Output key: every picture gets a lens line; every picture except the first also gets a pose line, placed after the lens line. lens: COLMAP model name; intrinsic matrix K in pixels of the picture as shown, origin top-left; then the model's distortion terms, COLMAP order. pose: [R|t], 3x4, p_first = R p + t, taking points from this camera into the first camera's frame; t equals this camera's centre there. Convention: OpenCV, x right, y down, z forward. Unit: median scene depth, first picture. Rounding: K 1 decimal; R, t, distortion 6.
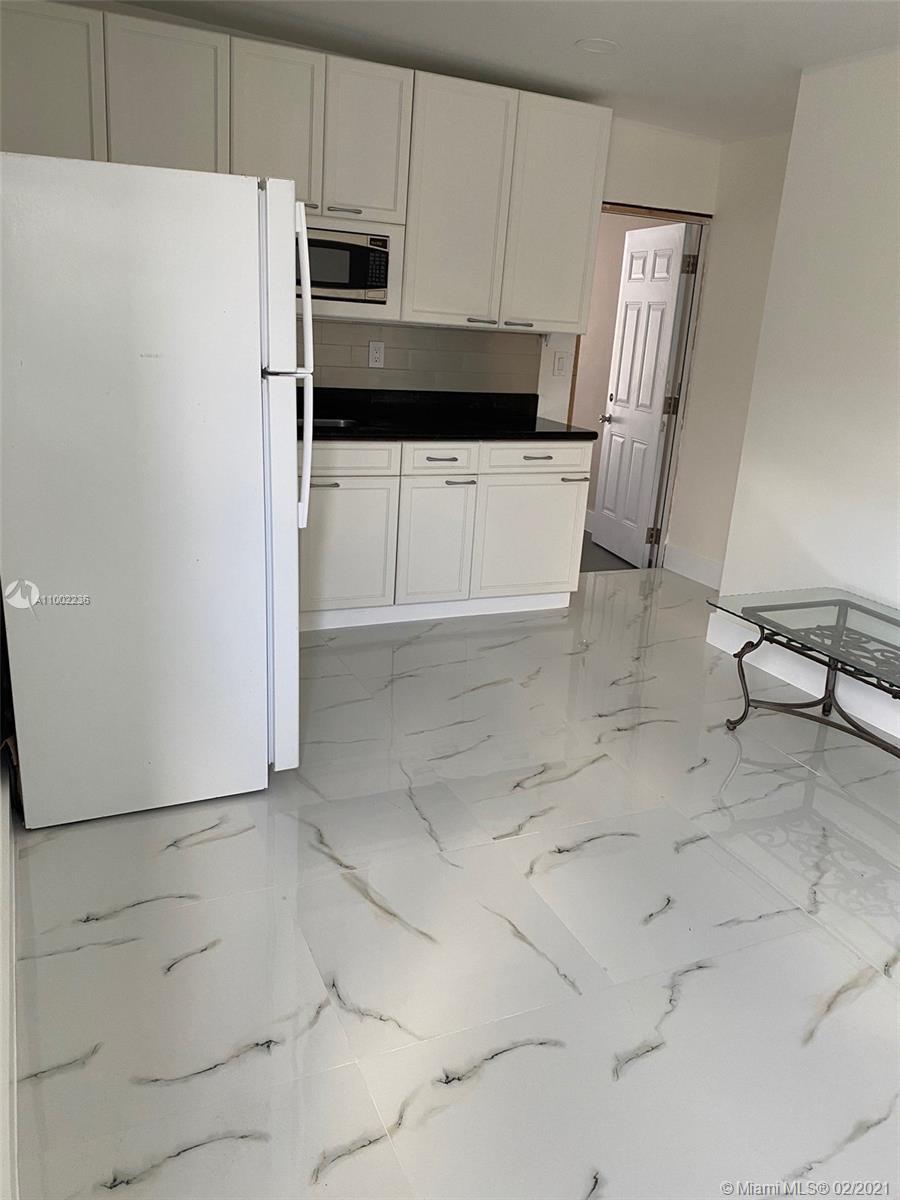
lens RADIAL K [[933.8, 0, 446.2], [0, 933.8, 579.7], [0, 0, 1]] dist [0.067638, -0.094848]
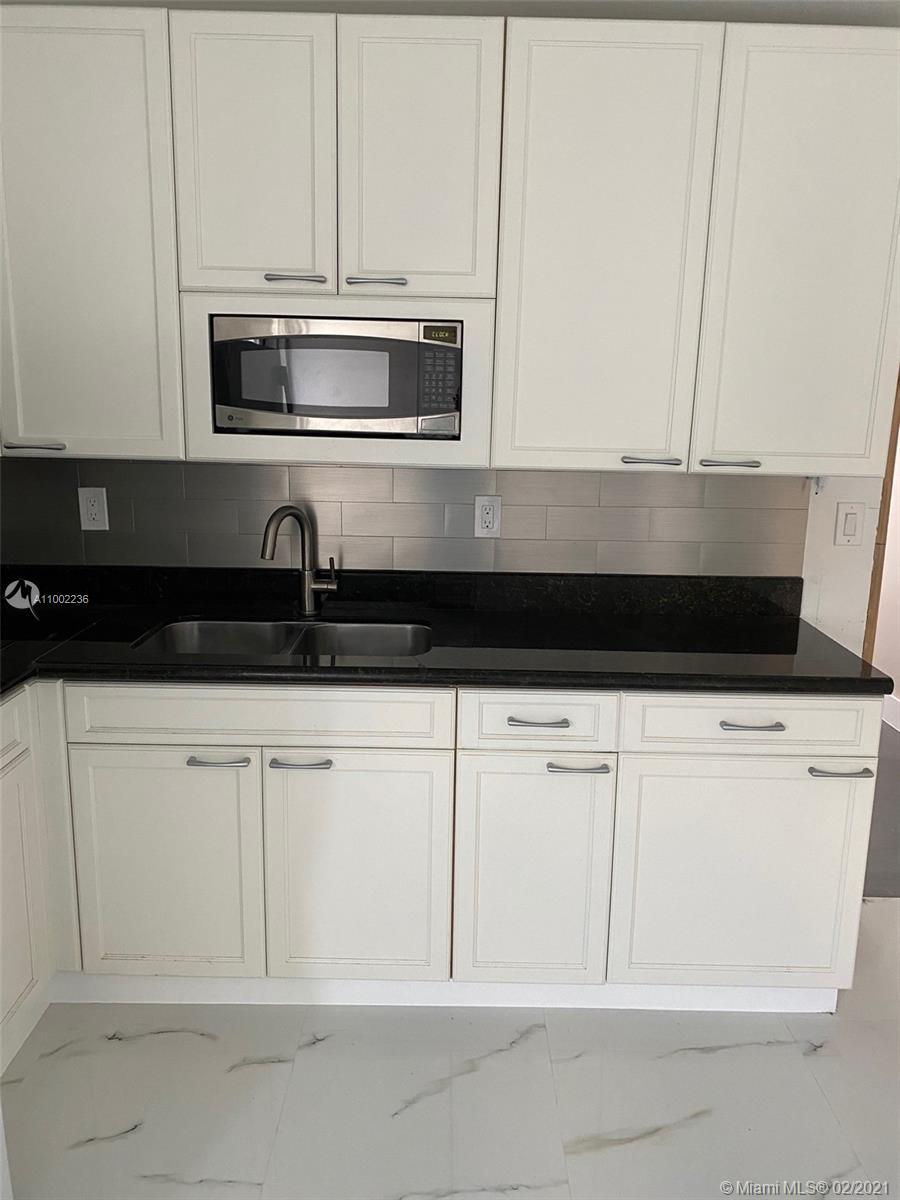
lens RADIAL K [[876.8, 0, 423.8], [0, 876.8, 606.5], [0, 0, 1]] dist [0.070508, -0.103028]
pose [[0.902629, 0.044079, -0.428156, 0.148816], [-0.077007, 0.995230, -0.059885, -0.162722], [0.423474, 0.087025, 0.901719, 0.531891]]
